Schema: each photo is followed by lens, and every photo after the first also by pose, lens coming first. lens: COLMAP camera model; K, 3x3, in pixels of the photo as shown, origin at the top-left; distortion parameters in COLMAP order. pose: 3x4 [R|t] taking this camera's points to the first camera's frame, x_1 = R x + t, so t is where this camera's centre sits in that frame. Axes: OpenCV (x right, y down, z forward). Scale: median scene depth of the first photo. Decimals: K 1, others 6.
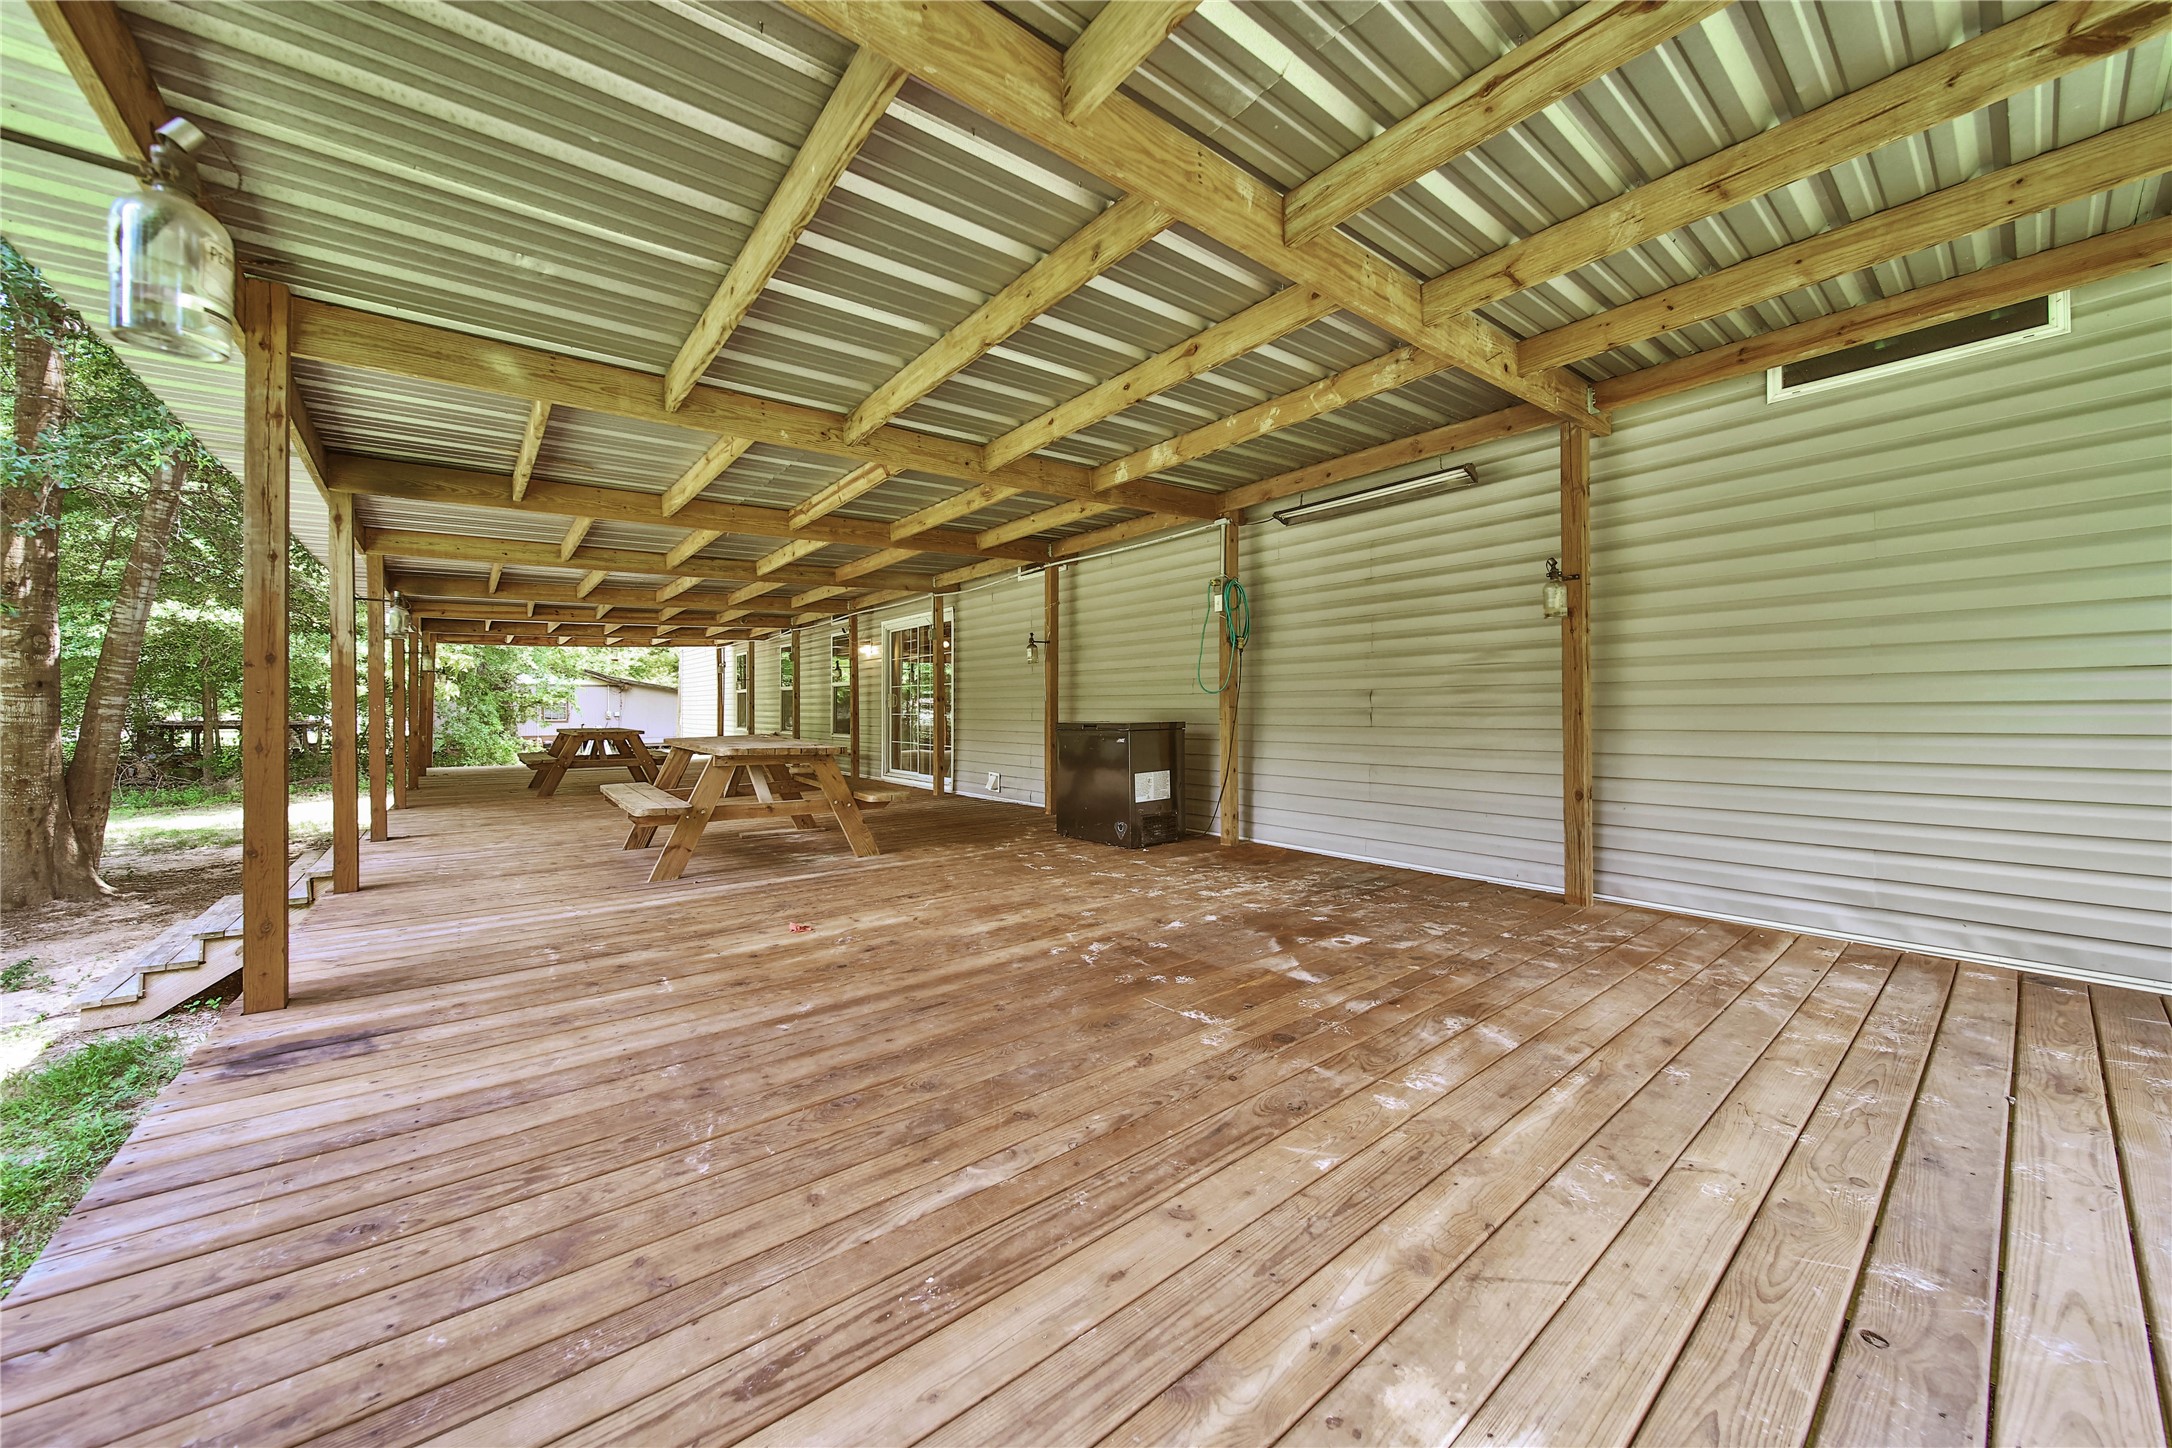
lens RADIAL K [[785.4, 0, 1072.1], [0, 785.4, 710.2], [0, 0, 1]] dist [-0.000844, 0.000000]
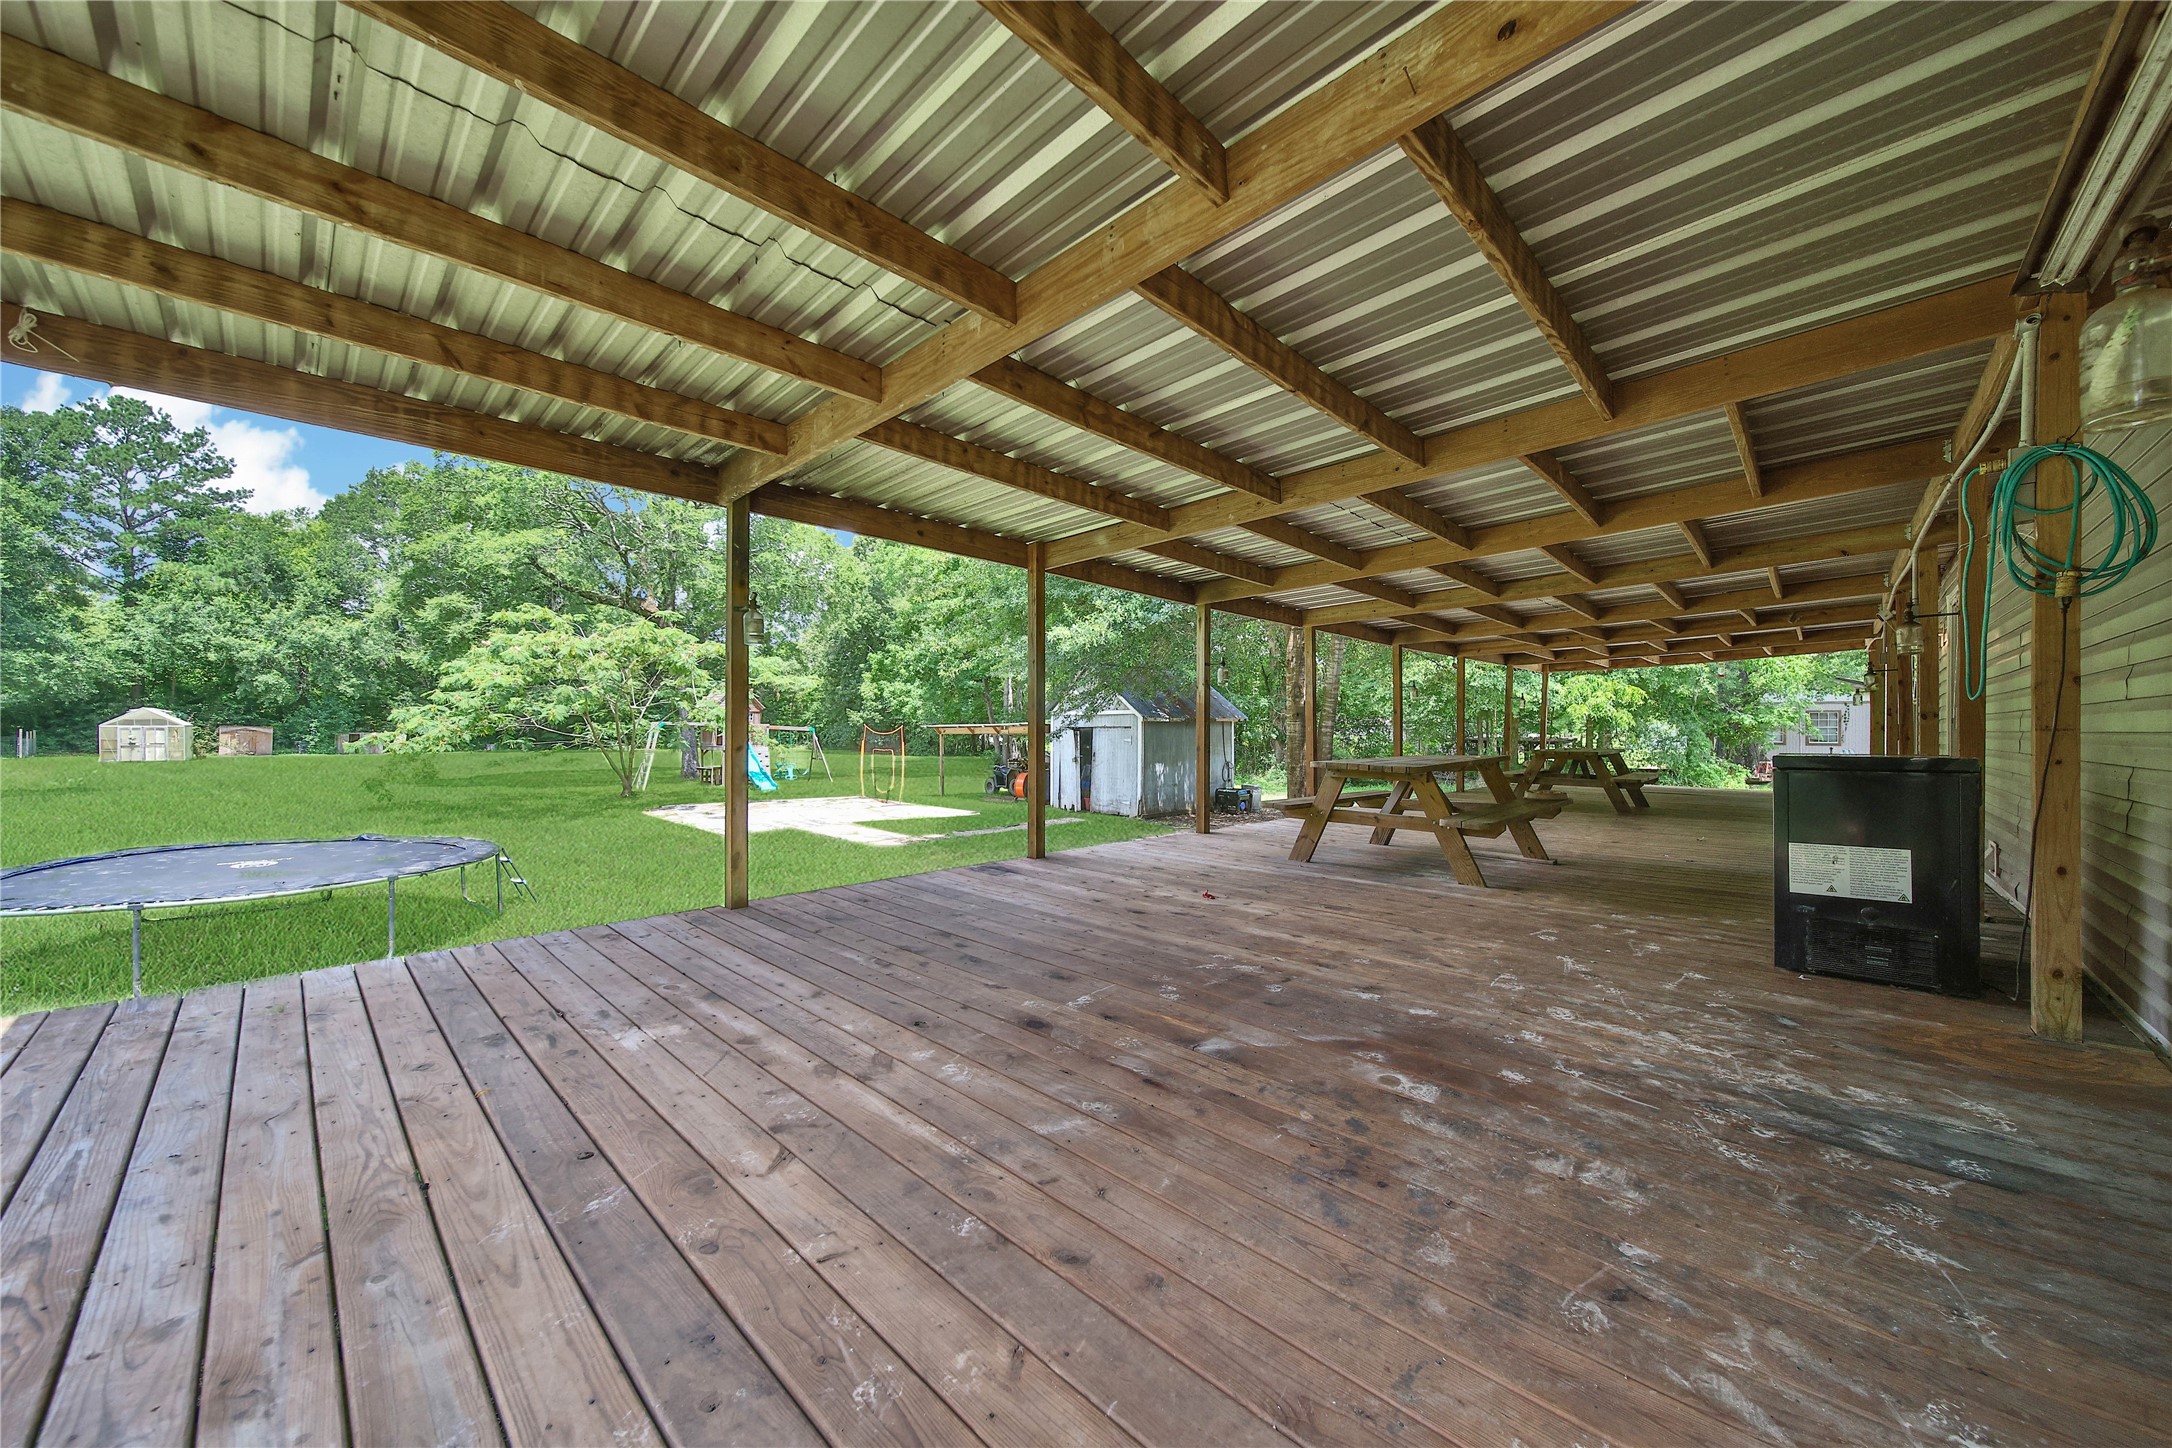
lens RADIAL K [[785.4, 0, 1071.6], [0, 785.4, 728.3], [0, 0, 1]] dist [-0.000844, 0.000000]
pose [[0.110037, 0.002292, -0.993925, 1.341116], [-0.008572, 0.999962, 0.001357, -0.001576], [0.993891, 0.008370, 0.110053, 0.902827]]
